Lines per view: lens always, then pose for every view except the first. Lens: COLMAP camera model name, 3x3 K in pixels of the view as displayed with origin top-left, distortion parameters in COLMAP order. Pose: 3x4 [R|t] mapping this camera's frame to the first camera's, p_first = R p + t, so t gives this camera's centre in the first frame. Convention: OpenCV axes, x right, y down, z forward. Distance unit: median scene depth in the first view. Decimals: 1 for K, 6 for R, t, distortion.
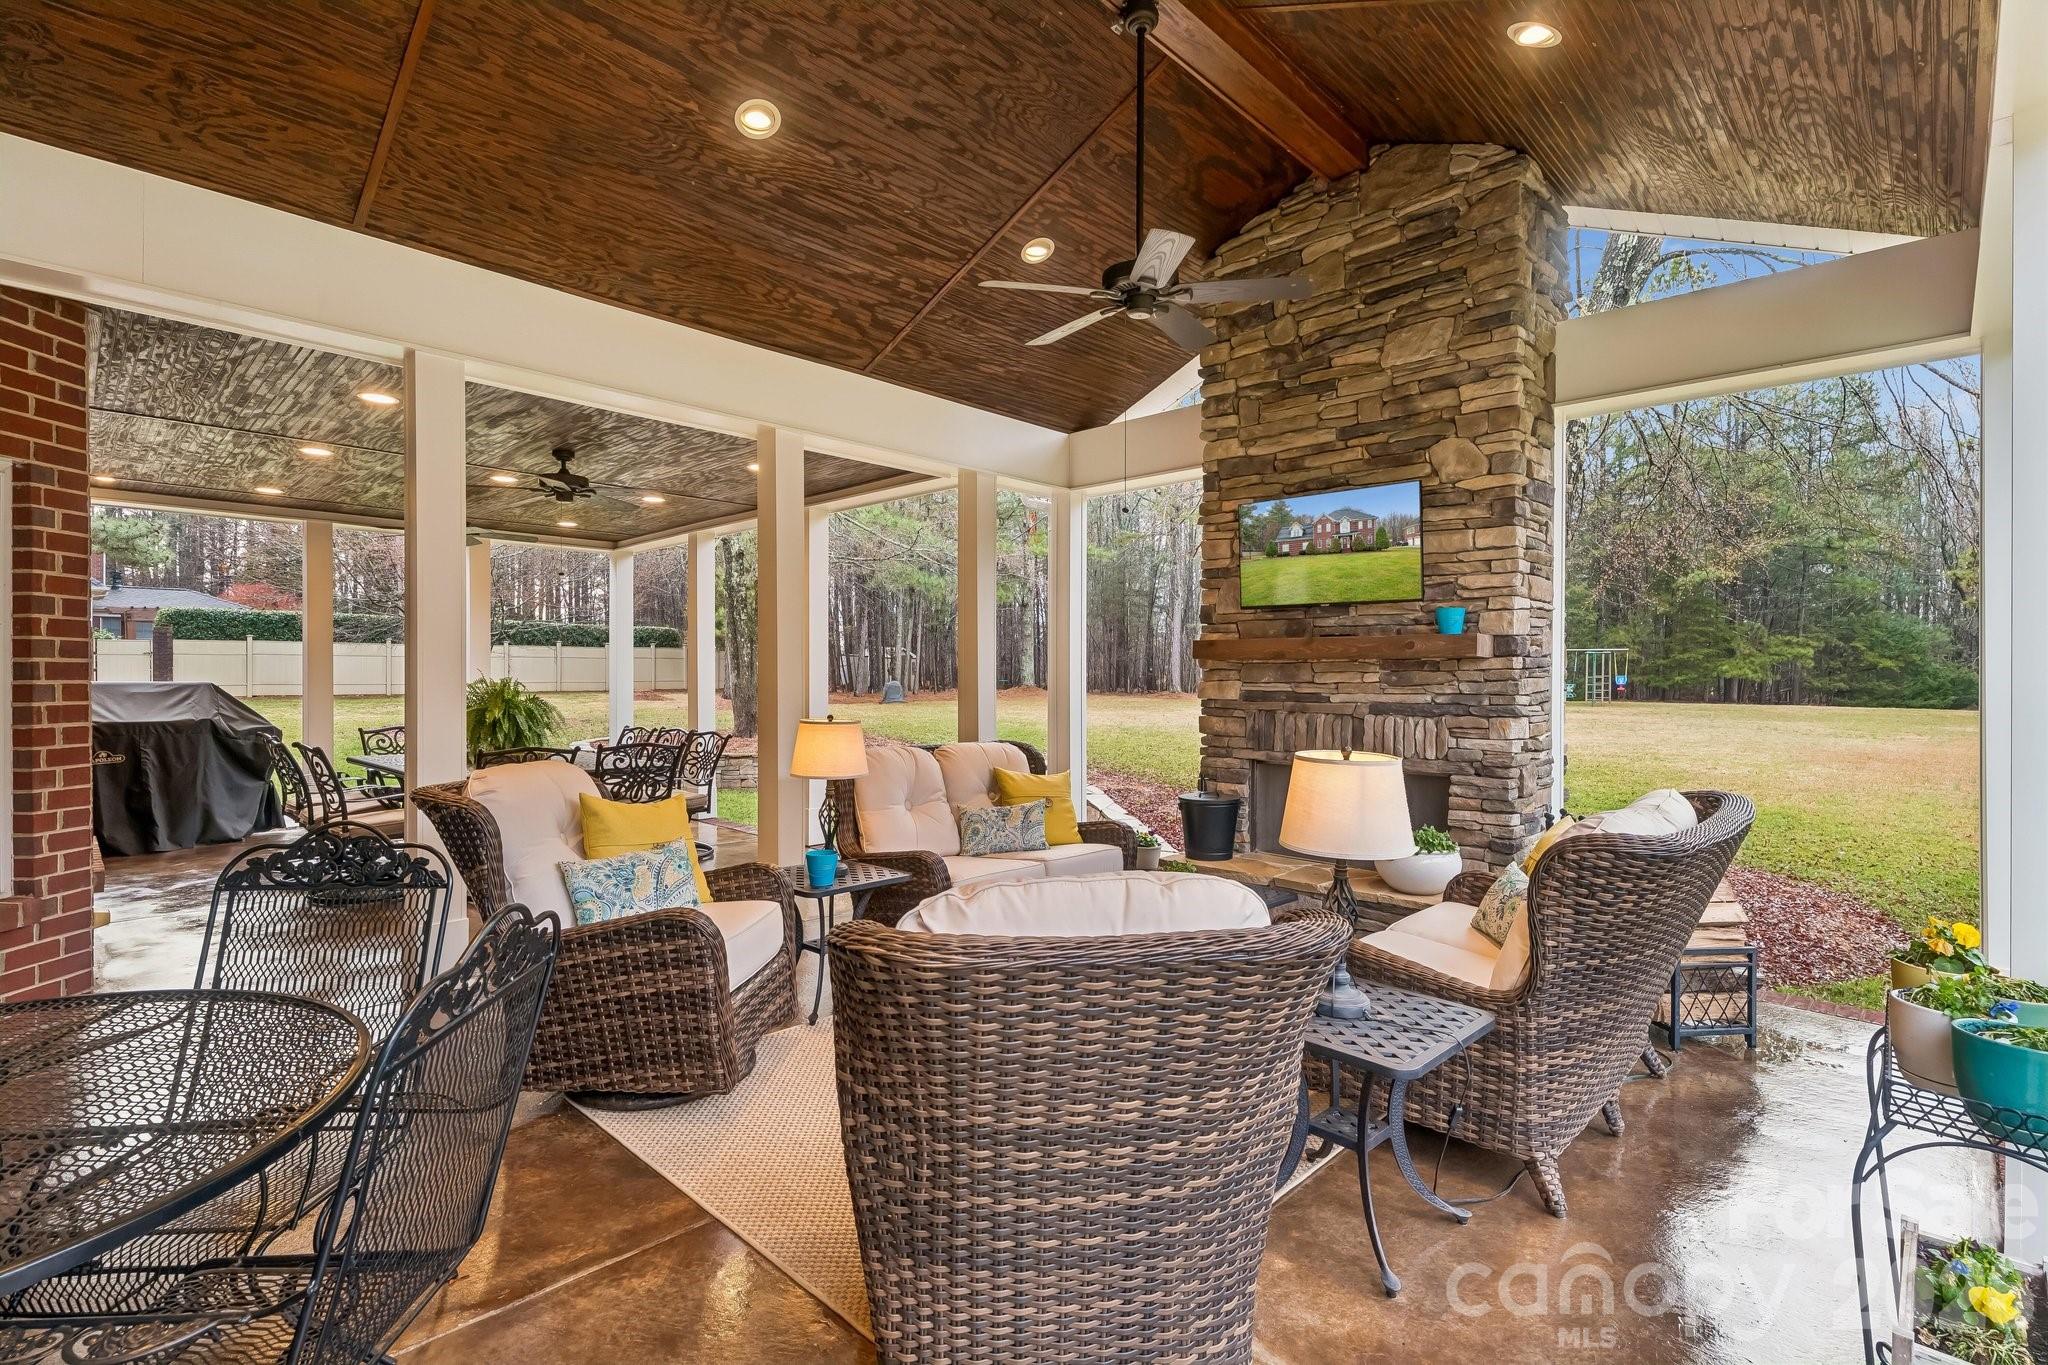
lens RADIAL K [[960.5, 0, 1034.8], [0, 960.5, 680.7], [0, 0, 1]] dist [0.003505, -0.000819]
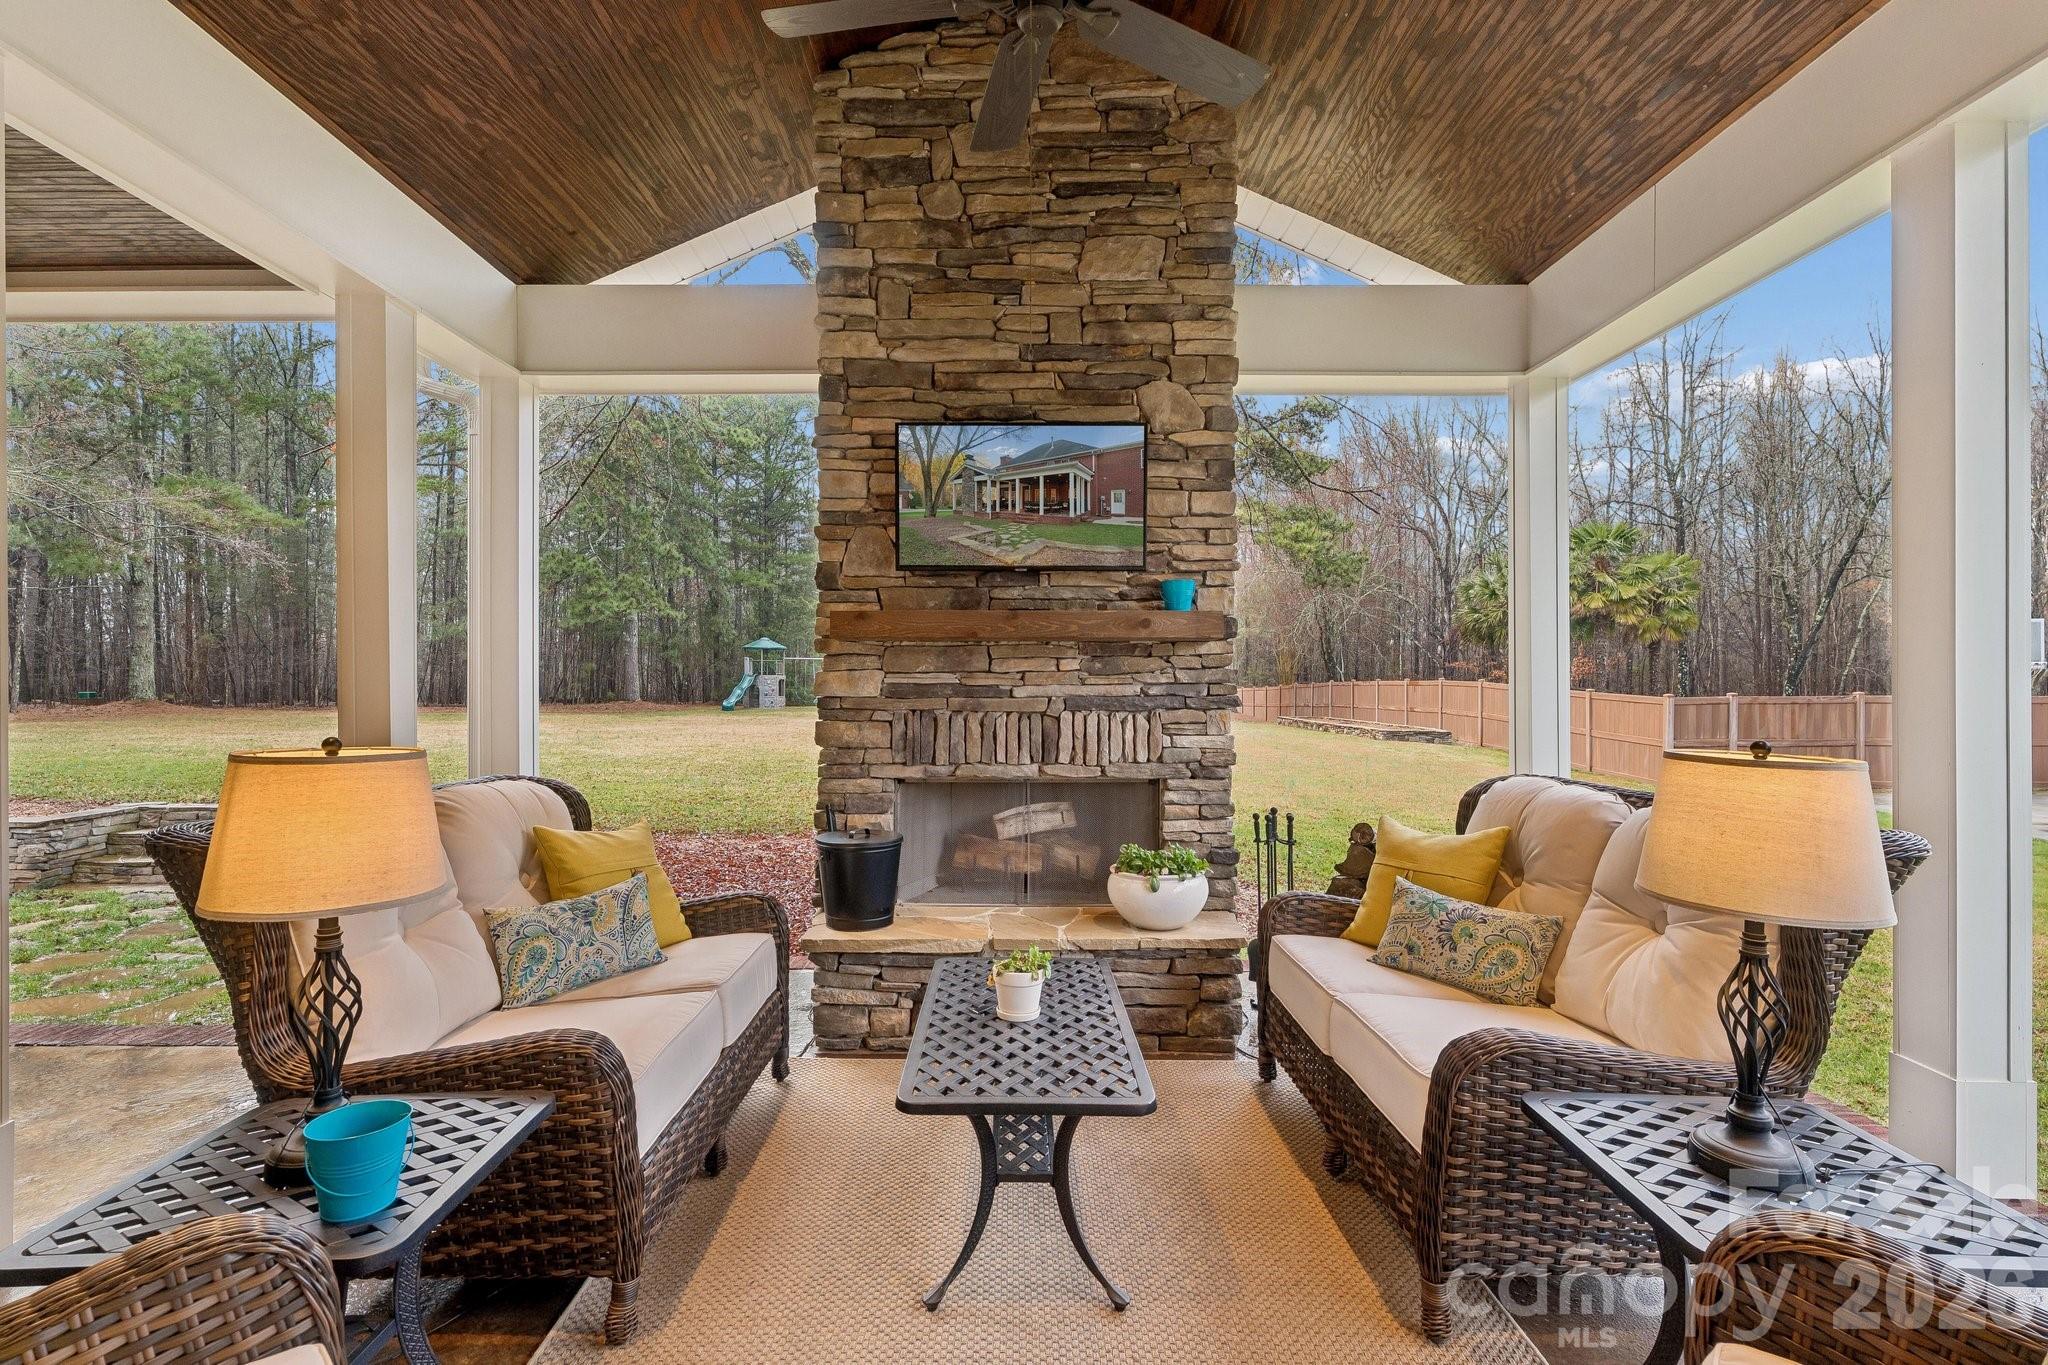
lens RADIAL K [[960.5, 0, 1008.2], [0, 960.5, 683.2], [0, 0, 1]] dist [0.003505, -0.000819]
pose [[0.726226, -0.003144, 0.687449, -0.224237], [0.008419, 0.999955, -0.004320, 0.014503], [-0.687405, 0.008925, 0.726219, 0.435999]]
